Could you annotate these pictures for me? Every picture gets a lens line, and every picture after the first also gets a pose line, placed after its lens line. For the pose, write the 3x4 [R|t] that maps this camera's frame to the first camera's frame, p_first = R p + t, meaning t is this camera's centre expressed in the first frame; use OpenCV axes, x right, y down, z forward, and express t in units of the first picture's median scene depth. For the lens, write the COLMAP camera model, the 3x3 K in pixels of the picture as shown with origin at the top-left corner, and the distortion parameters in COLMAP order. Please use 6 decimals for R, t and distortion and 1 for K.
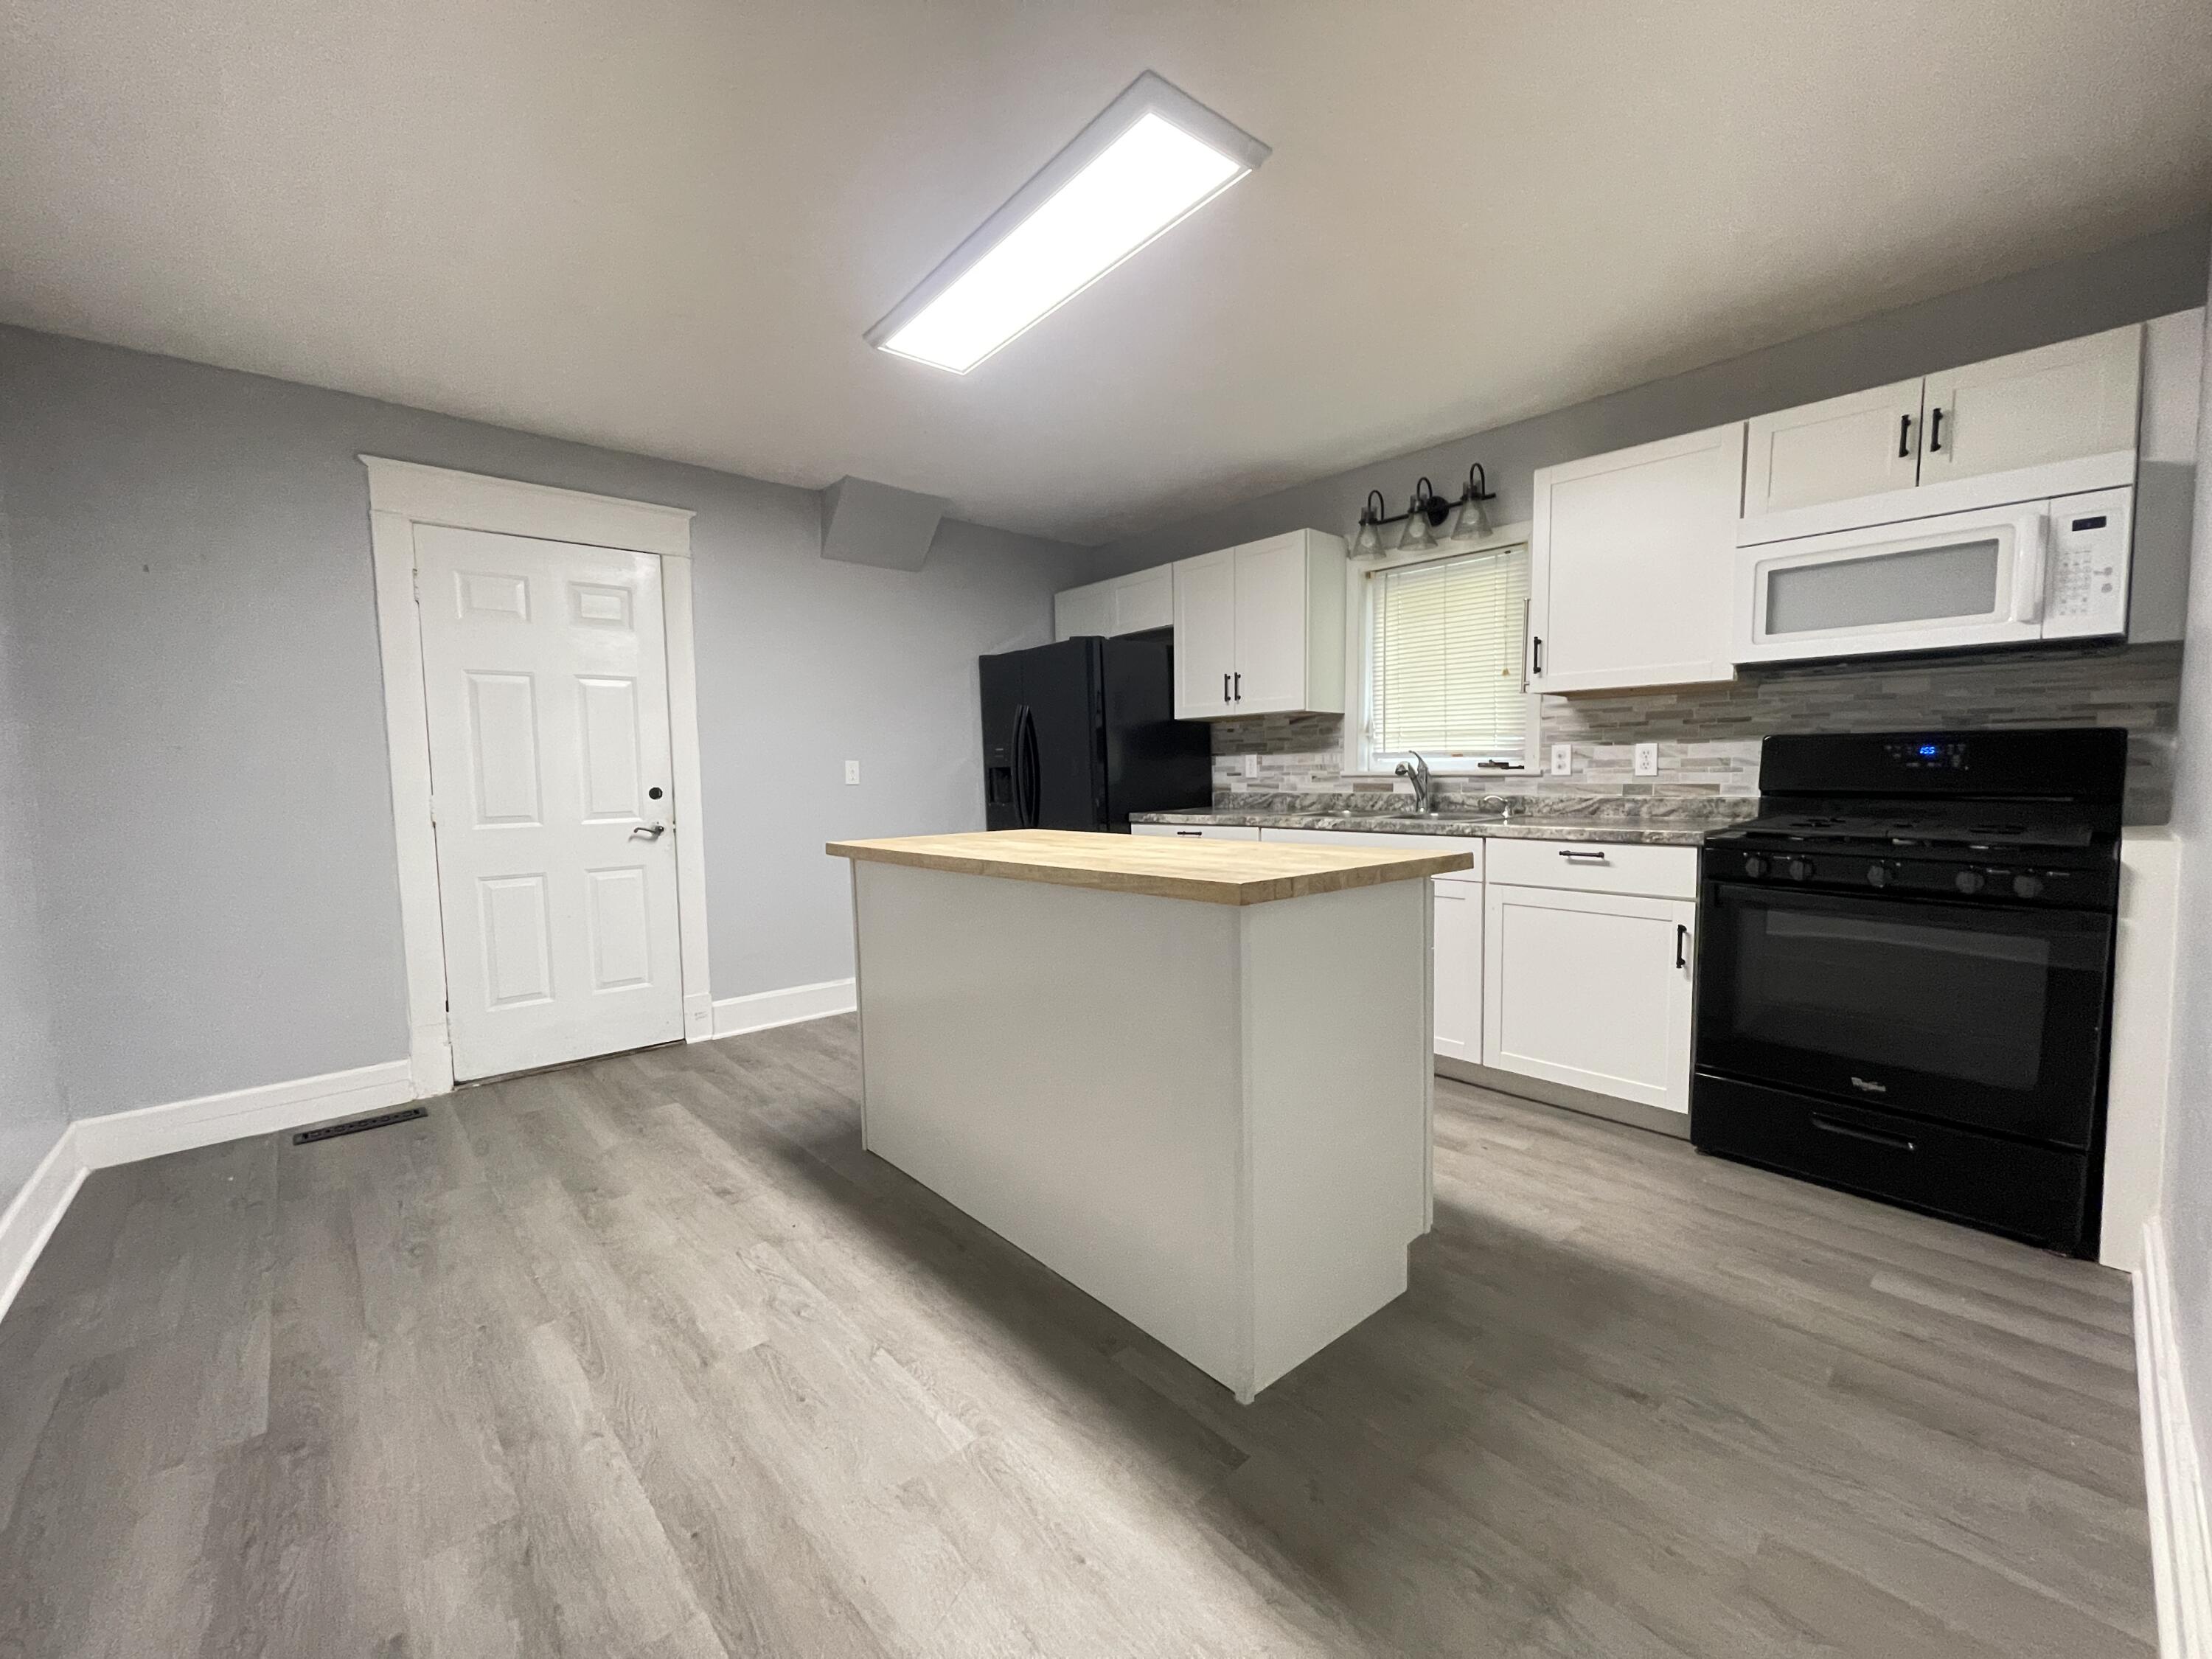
lens RADIAL K [[893.1, 0, 1089.8], [0, 893.1, 836.5], [0, 0, 1]] dist [-0.008038, 0.002056]
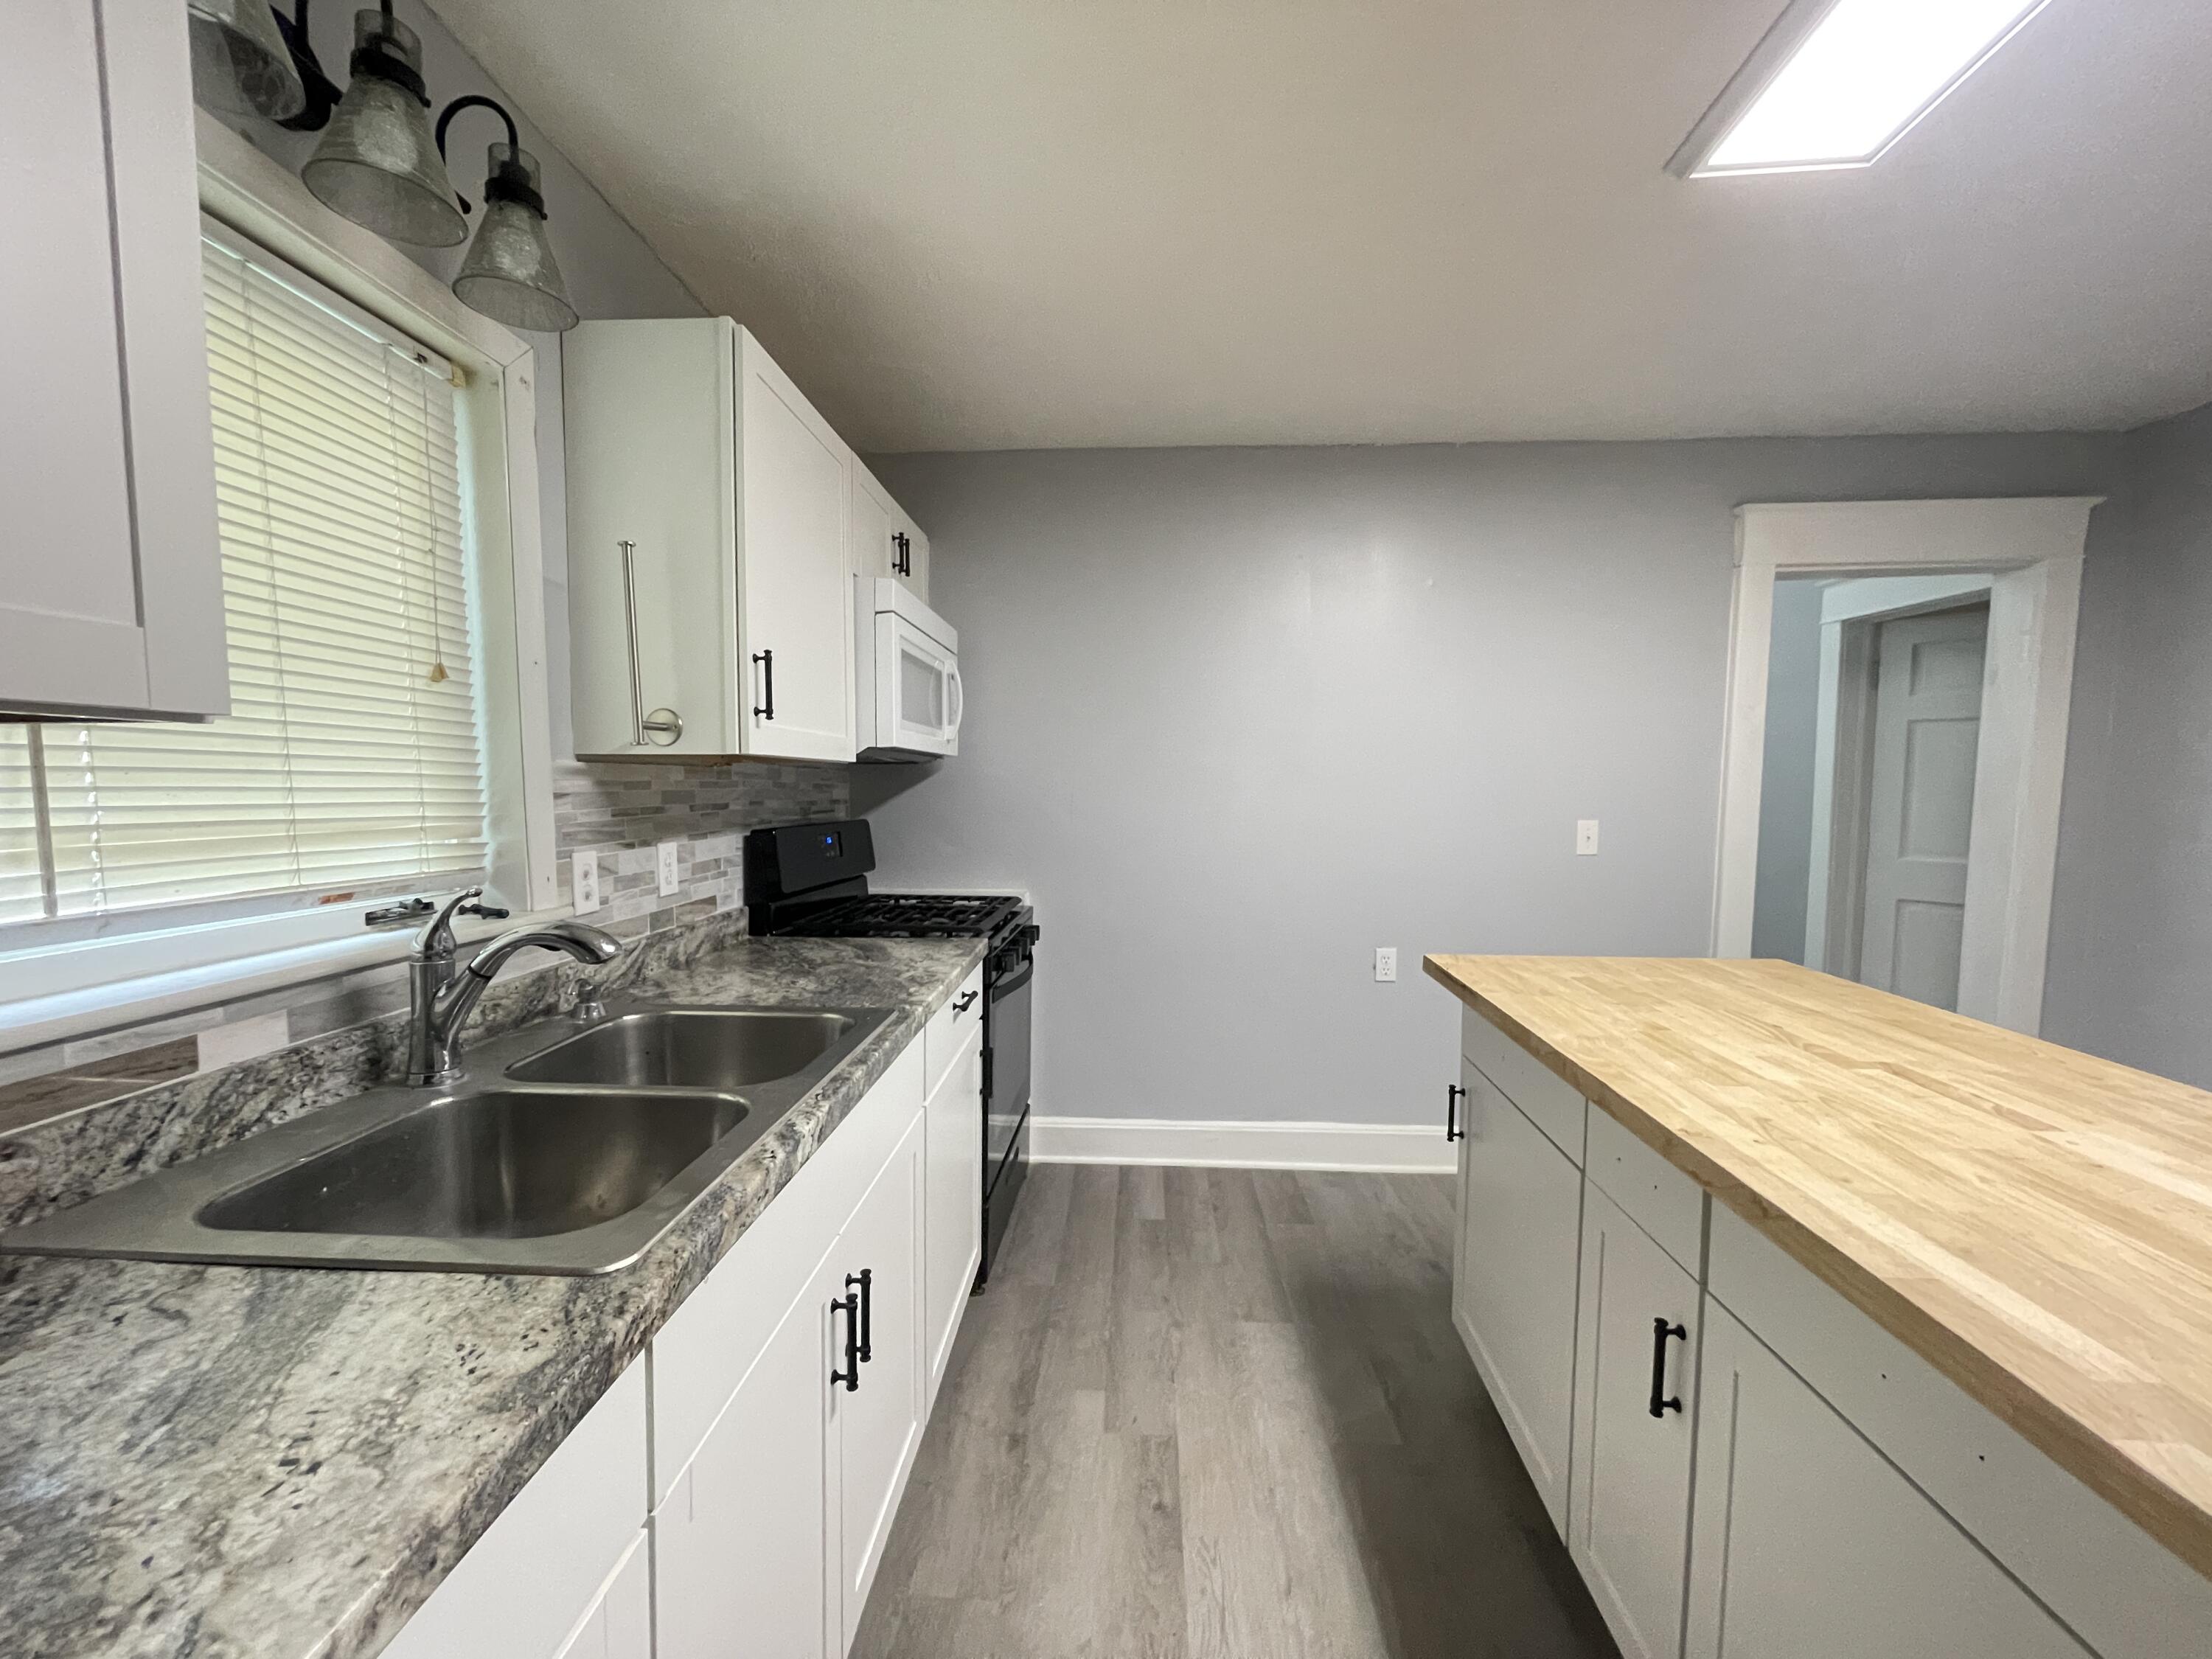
lens RADIAL K [[893.1, 0, 1105.8], [0, 893.1, 825.6], [0, 0, 1]] dist [-0.008038, 0.002056]
pose [[-0.720744, -0.018139, 0.692964, -0.013097], [0.064039, 0.993640, 0.092616, -0.157563], [-0.690237, 0.111129, -0.714999, 1.263012]]
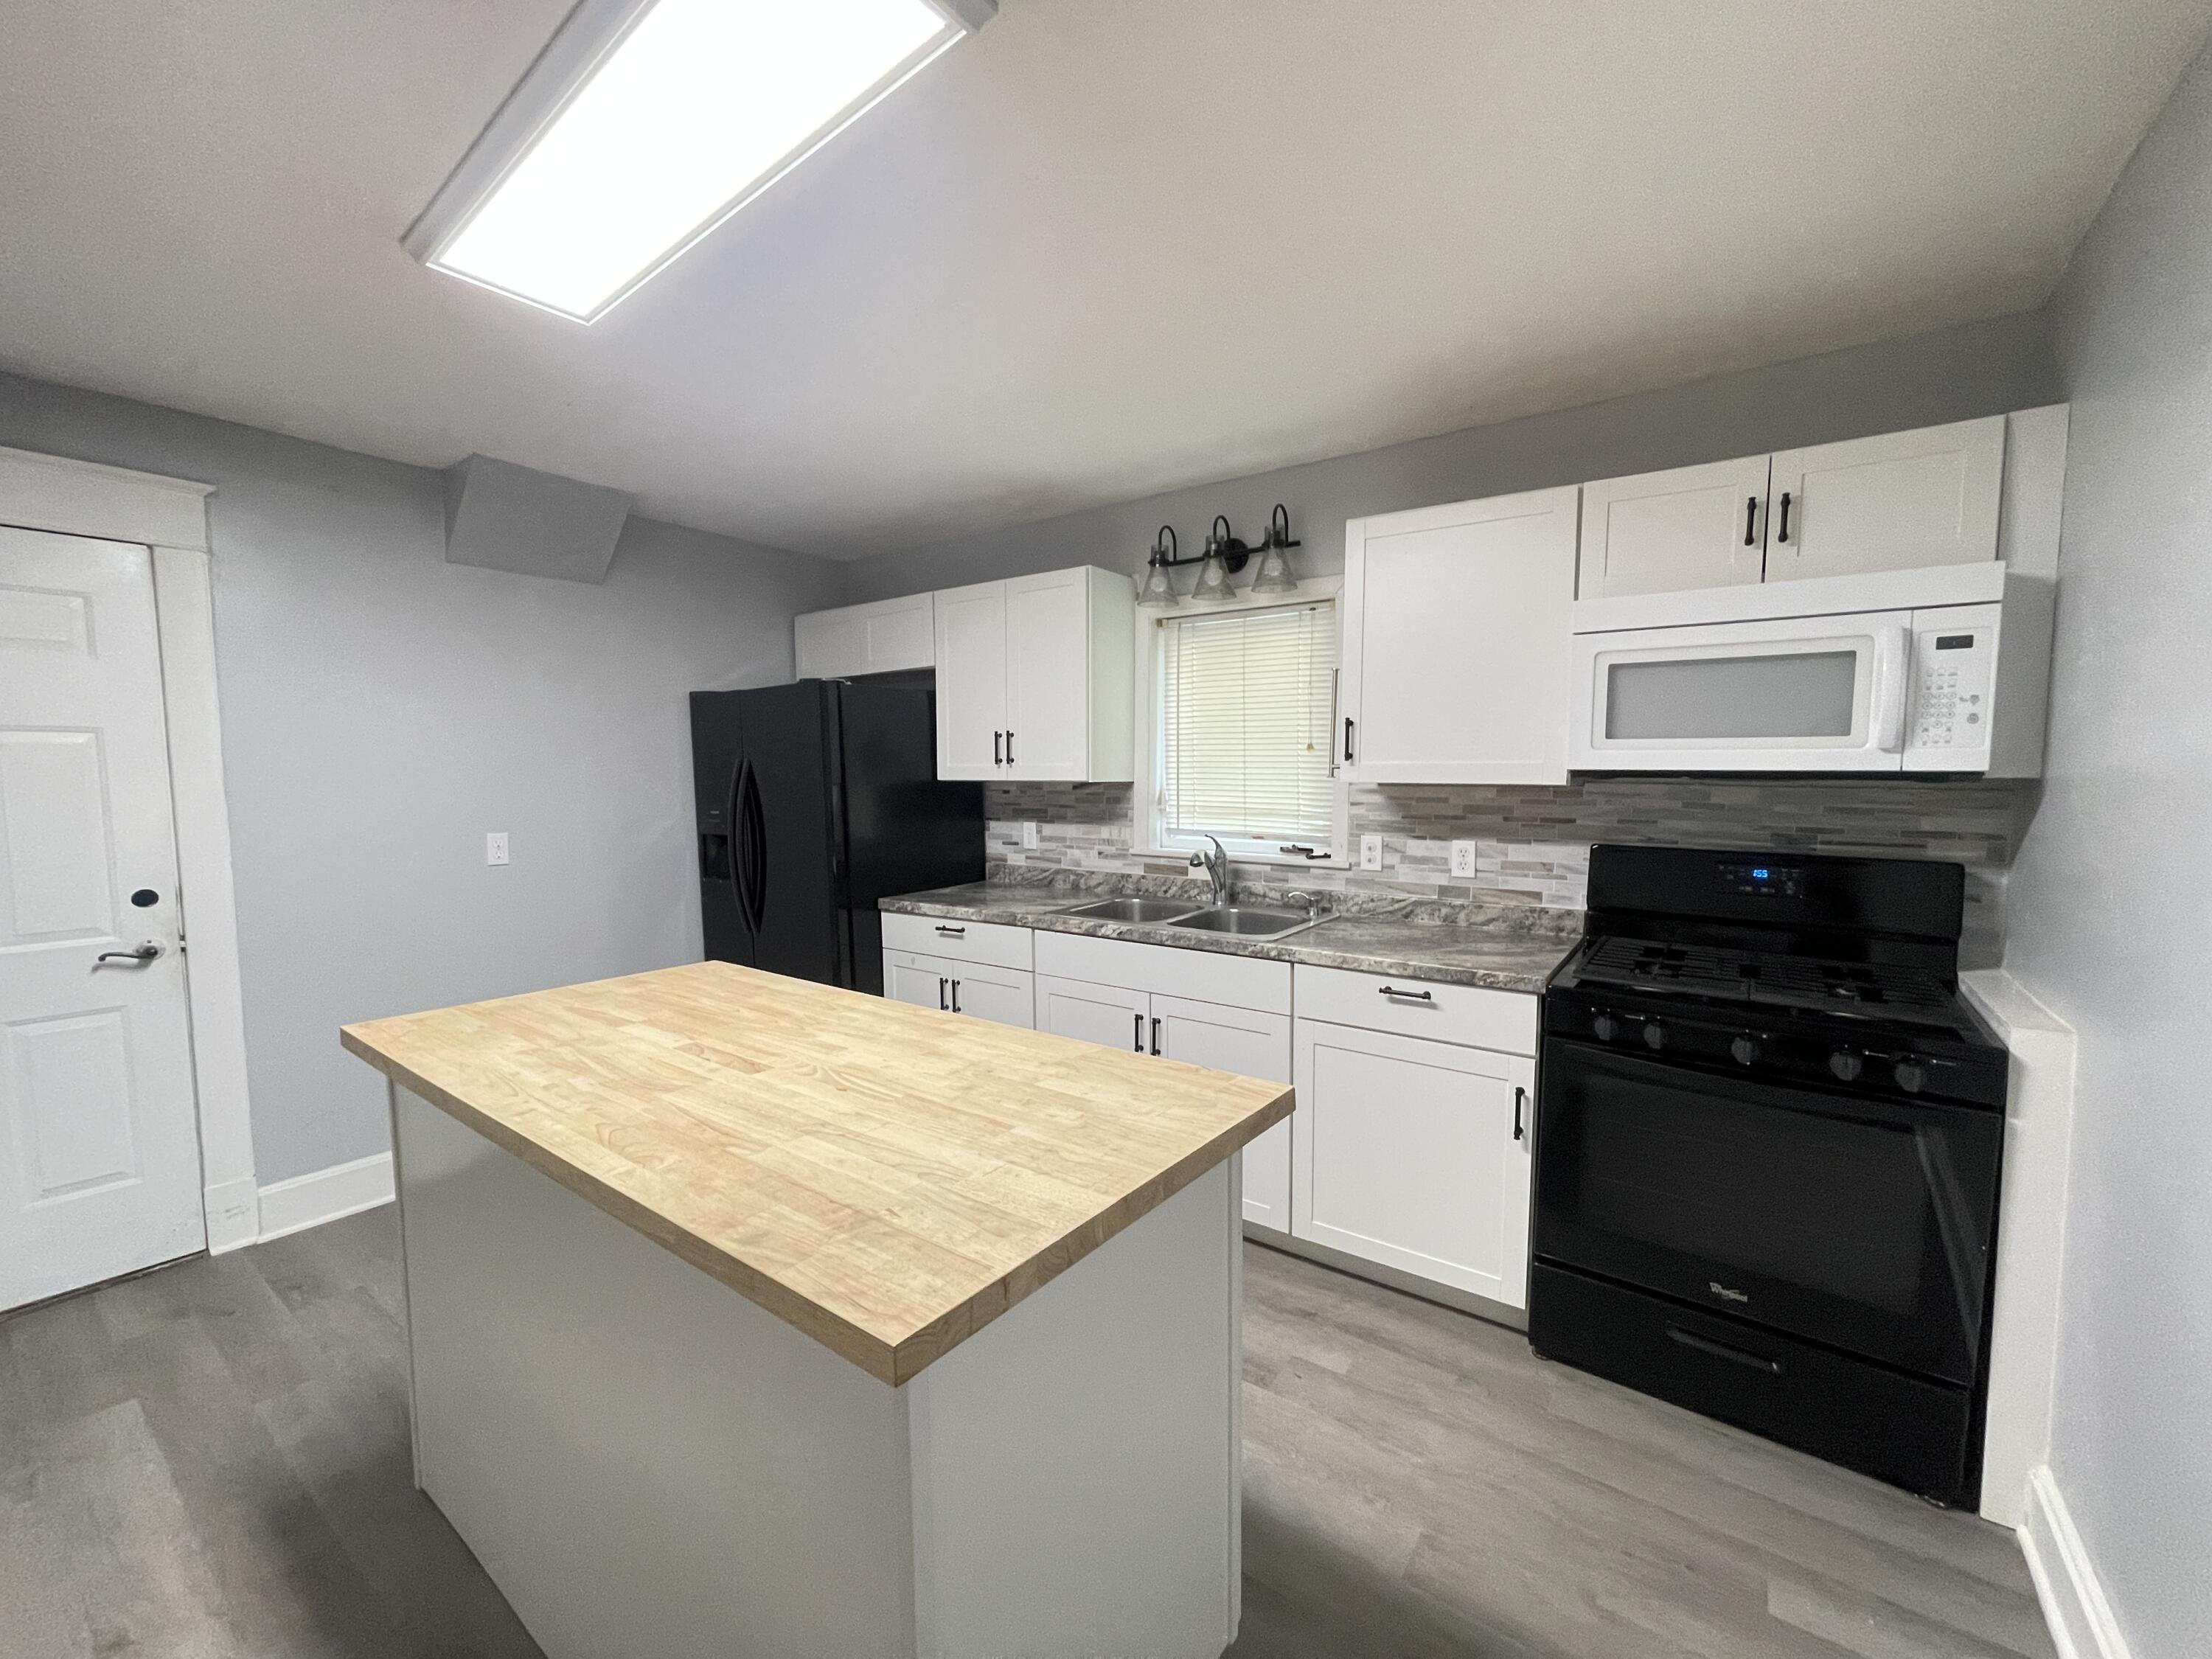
lens RADIAL K [[893.1, 0, 1094.8], [0, 893.1, 833.9], [0, 0, 1]] dist [-0.008038, 0.002056]
pose [[0.975725, -0.002281, 0.218986, 0.081446], [0.003314, 0.999985, -0.004351, -0.111560], [-0.218973, 0.004971, 0.975718, 0.229458]]
